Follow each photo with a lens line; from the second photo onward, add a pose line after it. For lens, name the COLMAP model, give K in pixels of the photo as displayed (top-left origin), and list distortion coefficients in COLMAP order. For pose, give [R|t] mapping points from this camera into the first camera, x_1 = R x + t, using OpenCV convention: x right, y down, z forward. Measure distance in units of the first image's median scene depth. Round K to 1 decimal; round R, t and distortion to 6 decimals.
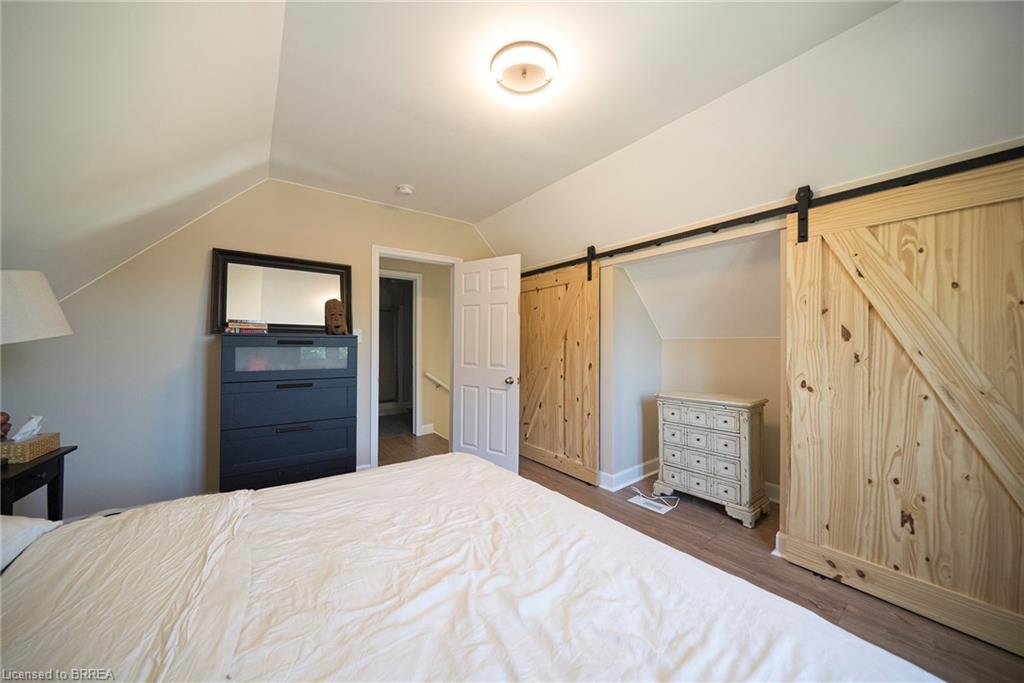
lens RADIAL K [[353.1, 0, 508.4], [0, 353.1, 342.2], [0, 0, 1]] dist [-0.005285, -0.000226]
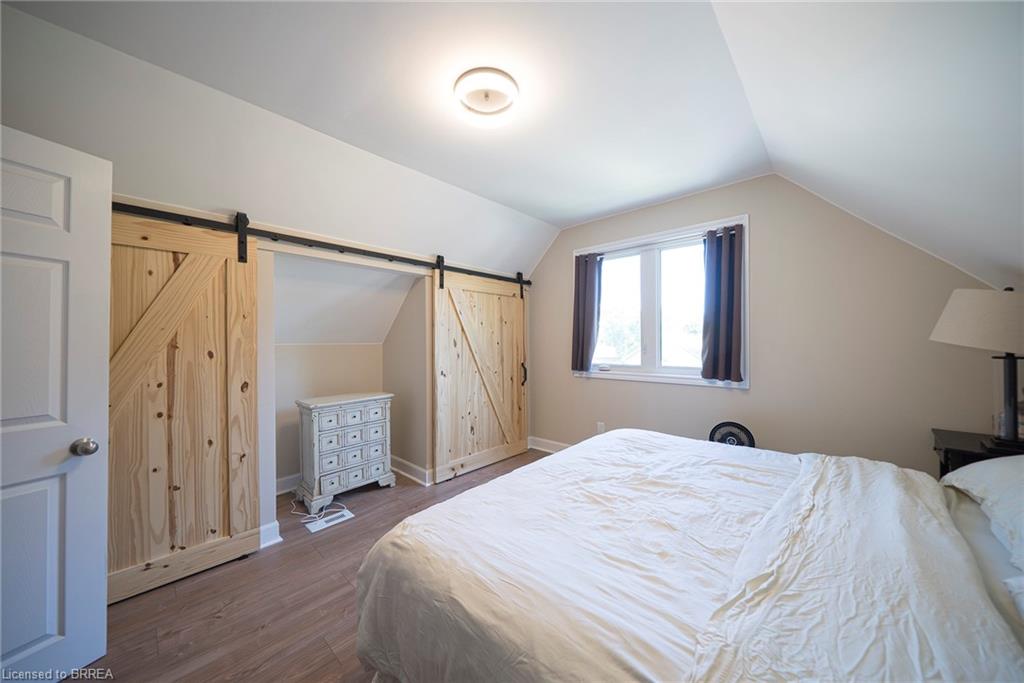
lens RADIAL K [[353.1, 0, 508.3], [0, 353.1, 342.5], [0, 0, 1]] dist [-0.005285, -0.000226]
pose [[-0.189753, -0.002391, 0.981829, -0.669208], [0.001436, 0.999995, 0.002713, -0.023345], [-0.981831, 0.001925, -0.189749, 0.763568]]
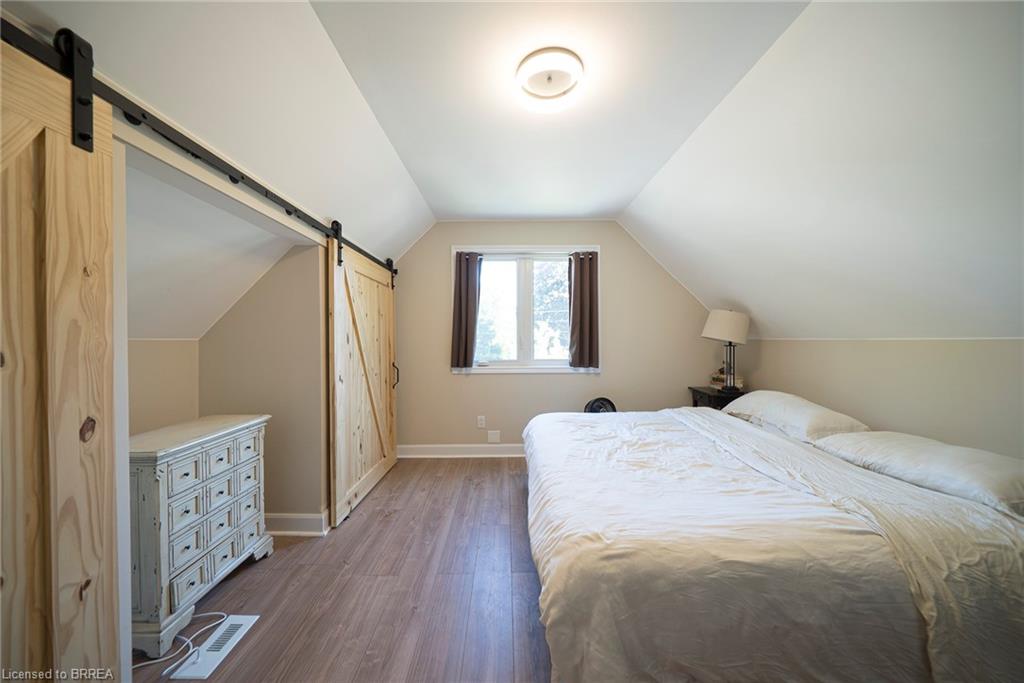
lens RADIAL K [[353.1, 0, 509.3], [0, 353.1, 342.4], [0, 0, 1]] dist [-0.005285, -0.000226]
pose [[-0.811026, 0.000065, 0.585010, -0.302459], [0.001569, 0.999997, 0.002065, -0.008226], [-0.585008, 0.002593, -0.811023, 1.266643]]
